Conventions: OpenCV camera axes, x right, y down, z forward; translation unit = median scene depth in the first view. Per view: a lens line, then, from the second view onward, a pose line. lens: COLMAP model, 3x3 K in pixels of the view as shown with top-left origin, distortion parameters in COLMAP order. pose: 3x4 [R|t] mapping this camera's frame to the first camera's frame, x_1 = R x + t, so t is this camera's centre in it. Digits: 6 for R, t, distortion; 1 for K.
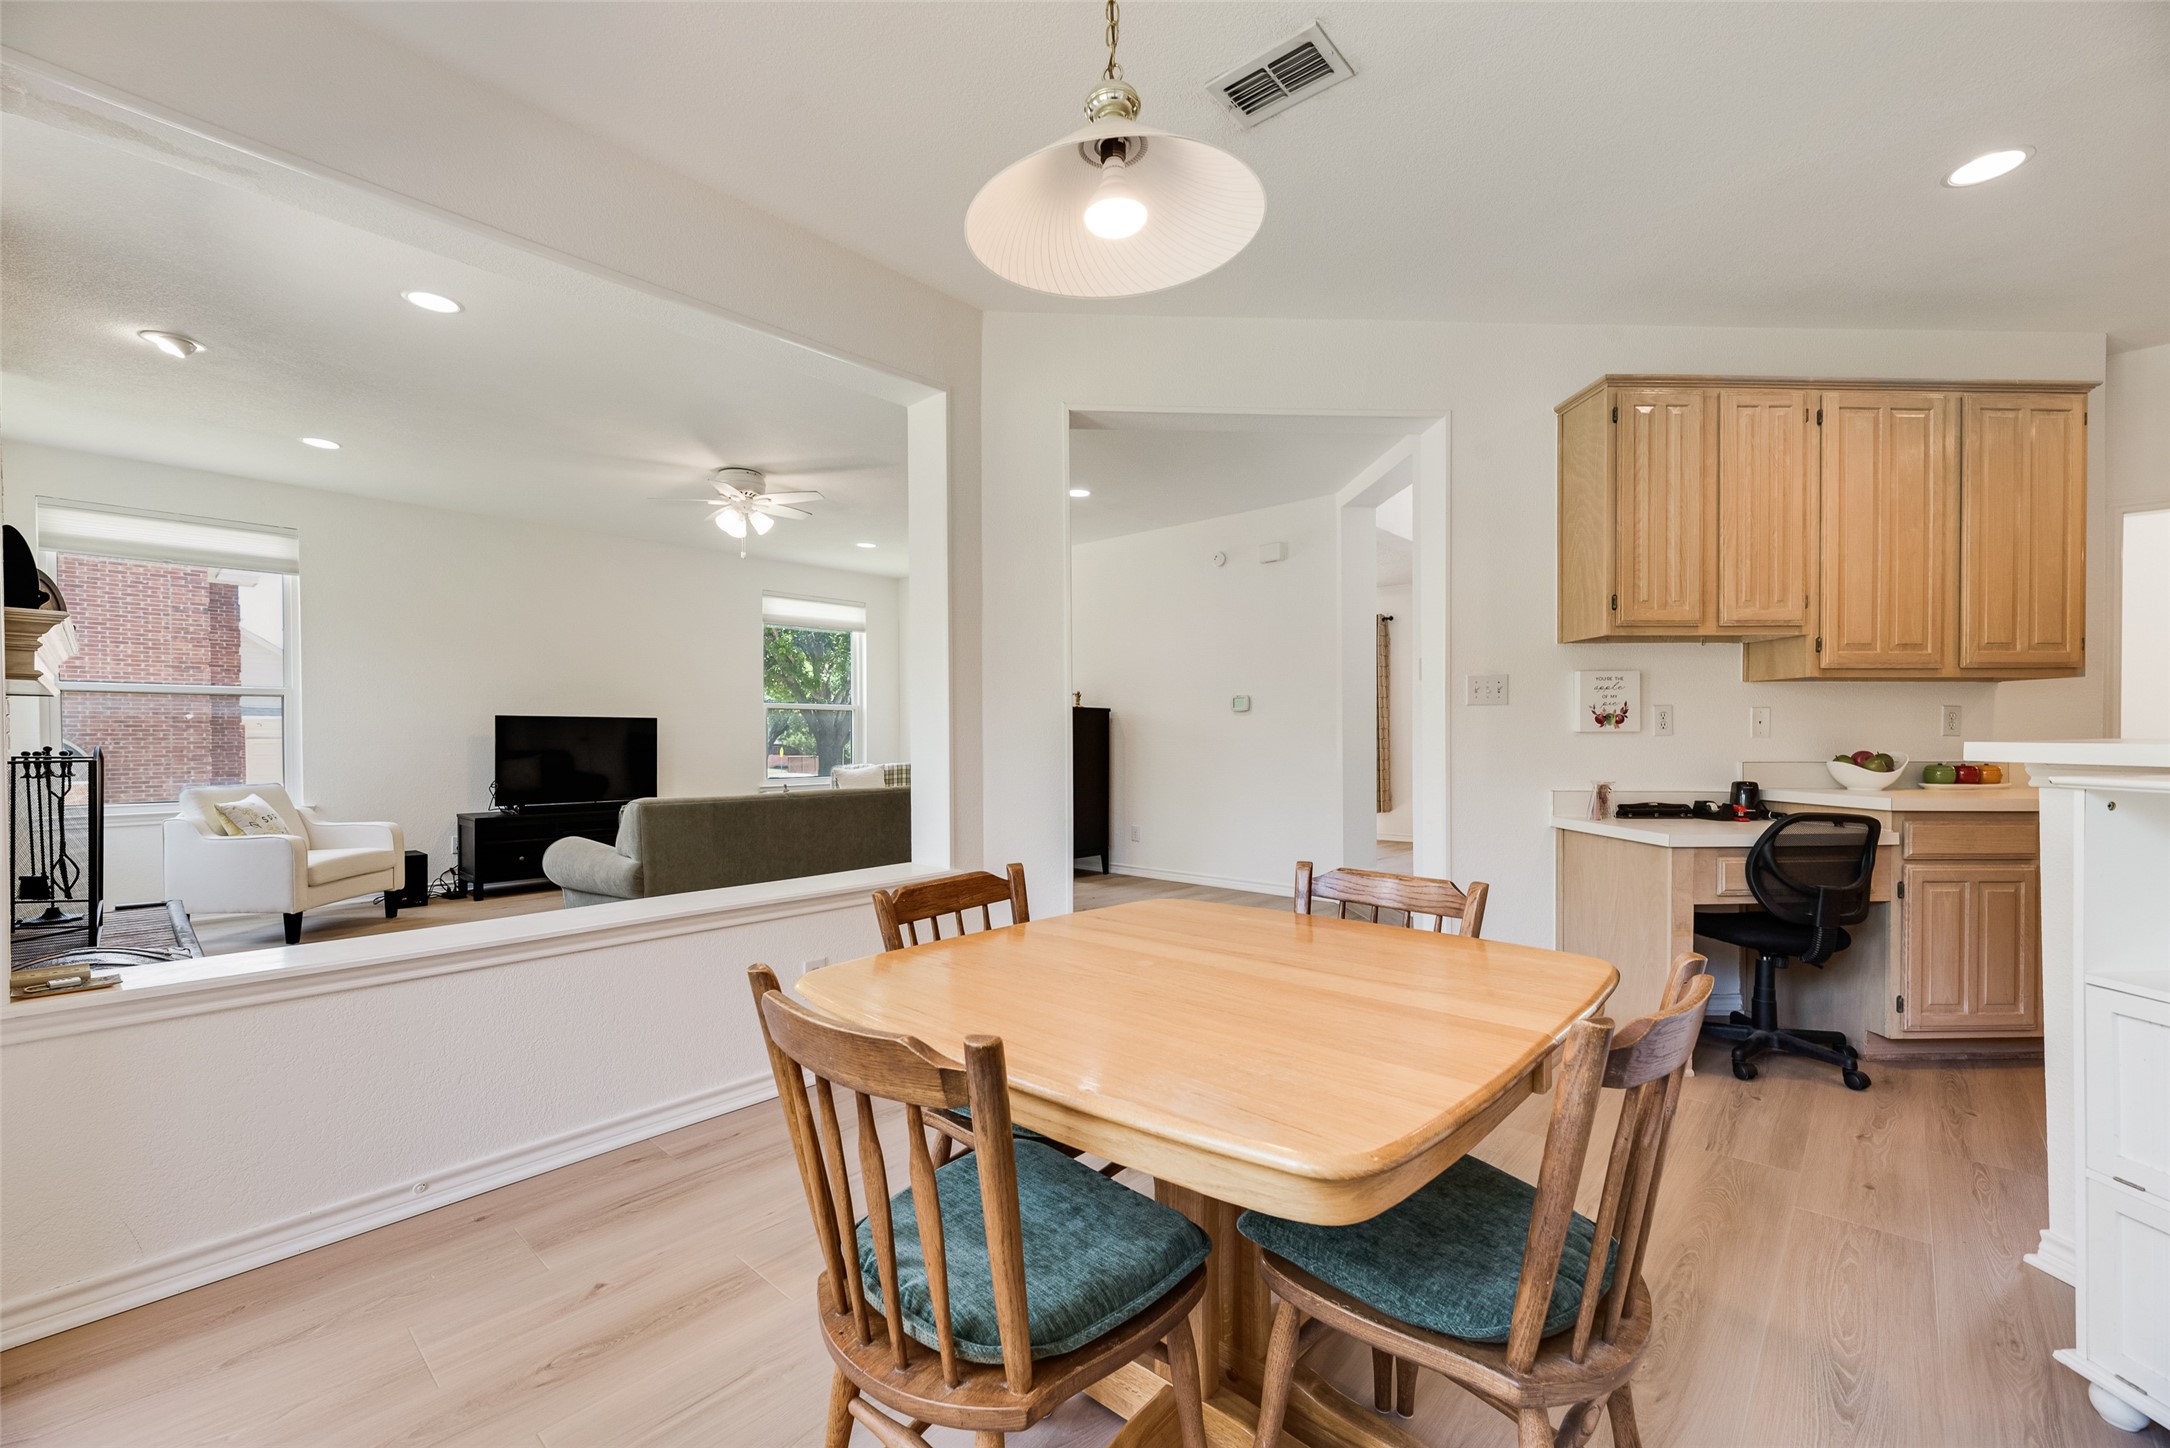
lens RADIAL K [[937.9, 0, 1087.2], [0, 937.9, 732.4], [0, 0, 1]] dist [0.004027, 0.000416]
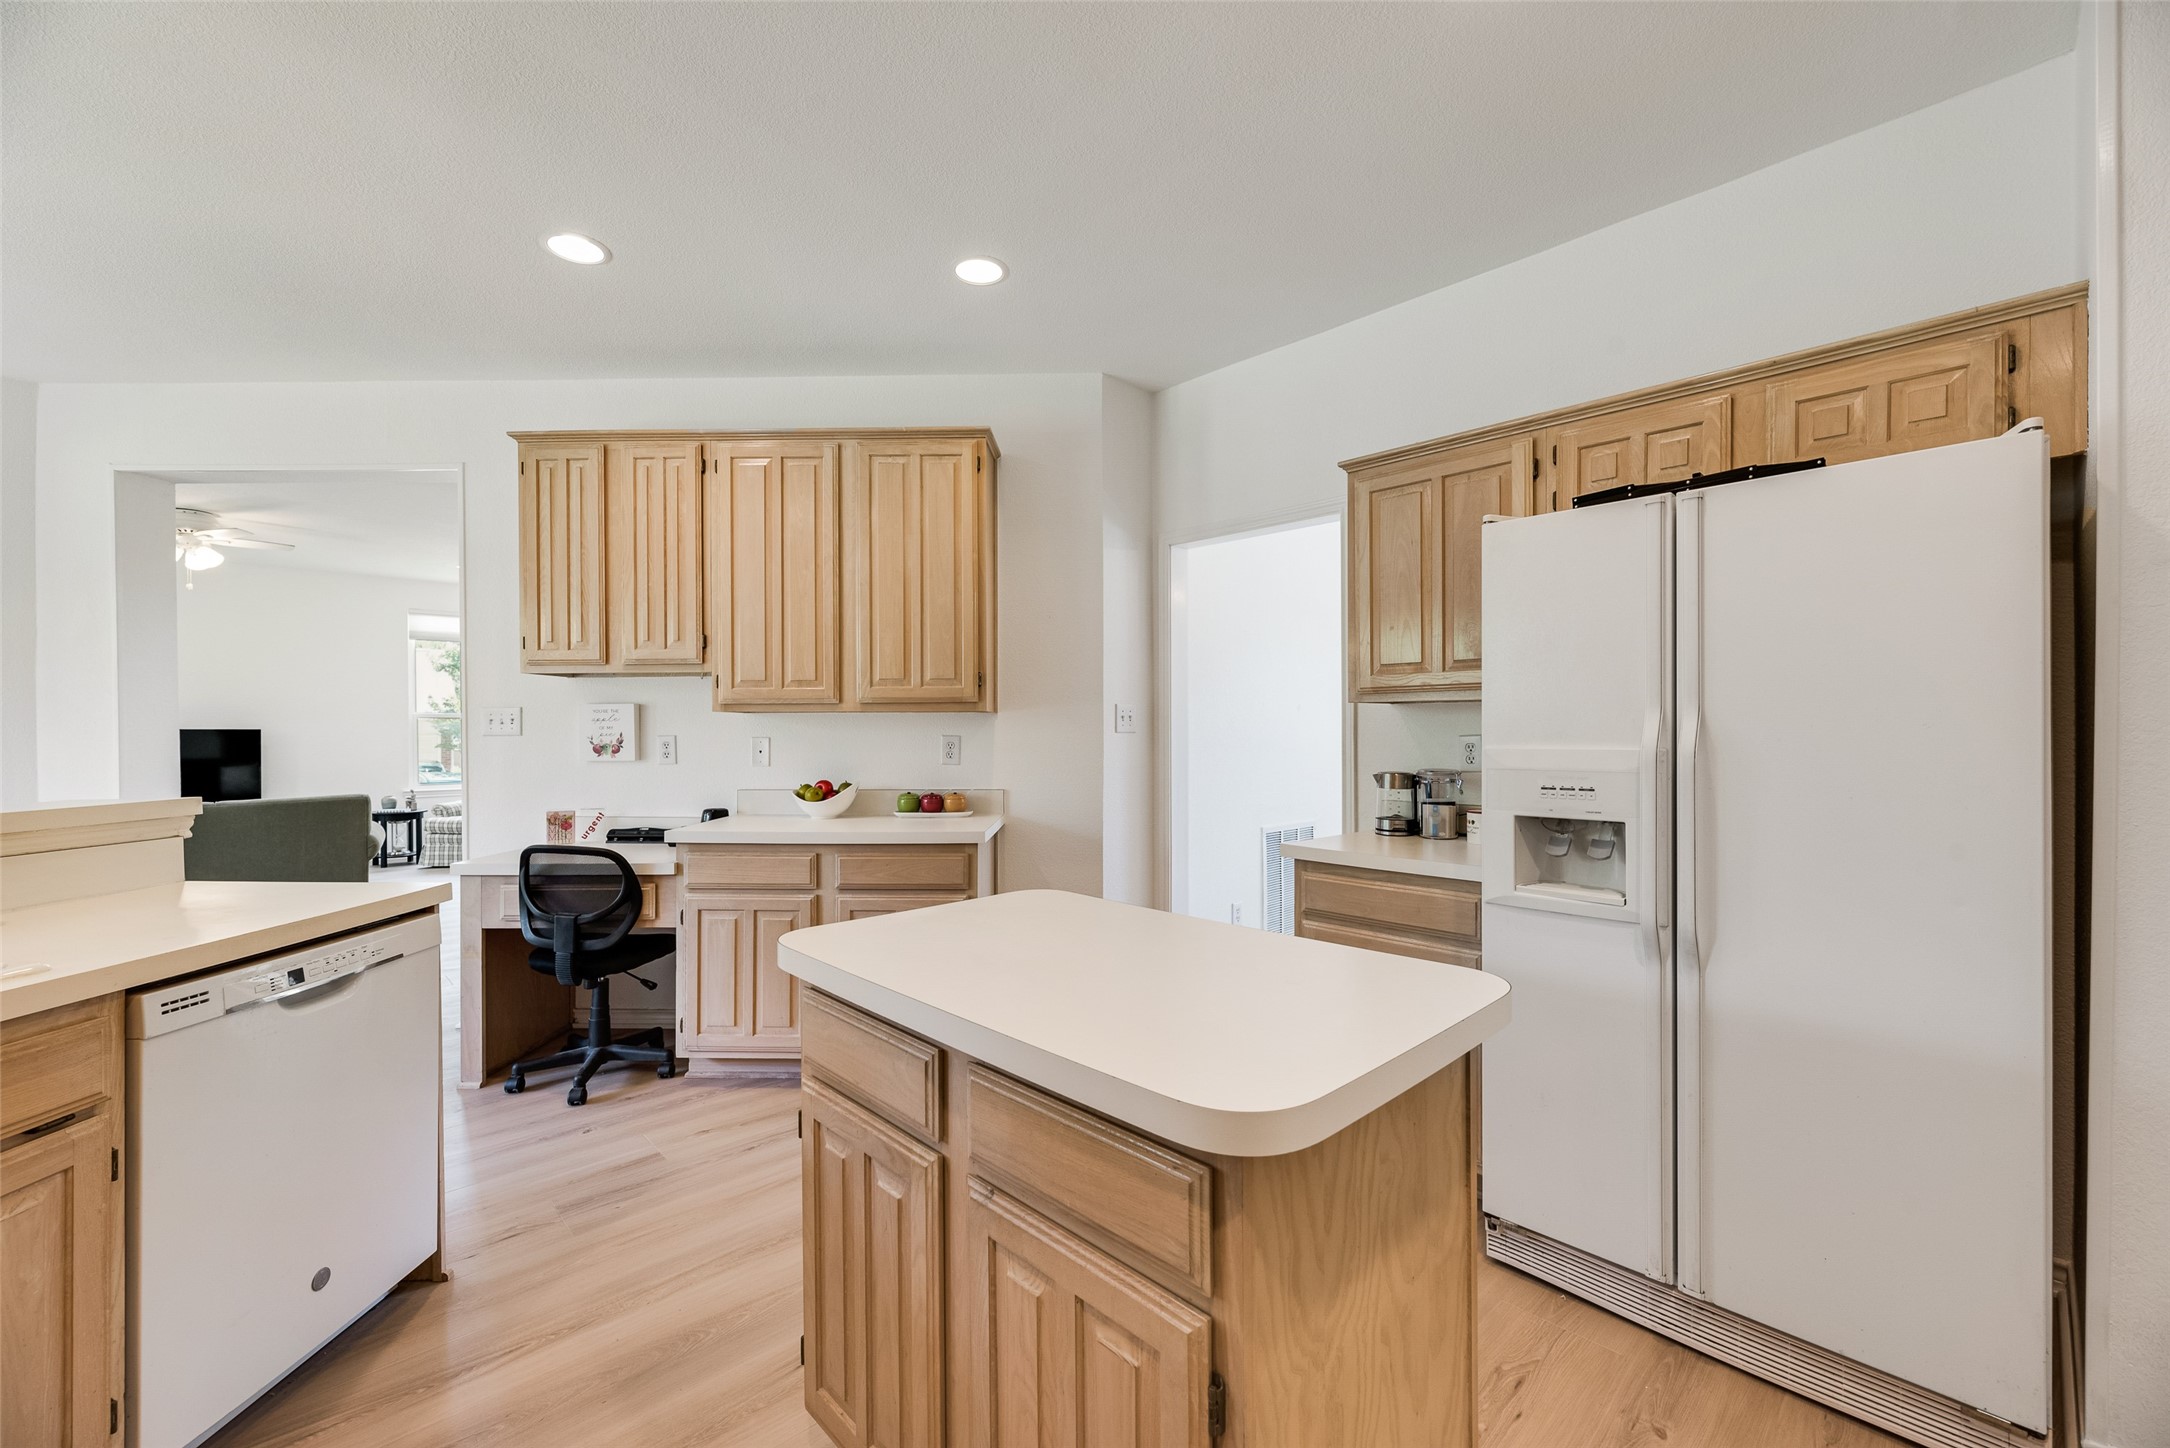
lens RADIAL K [[868.6, 0, 1082.9], [0, 868.6, 725.5], [0, 0, 1]] dist [-0.000239, -0.000102]
pose [[0.996554, -0.000218, -0.082943, 1.260768], [-0.000087, 0.999993, -0.003675, -0.039994], [0.082943, 0.003670, 0.996548, 0.061030]]
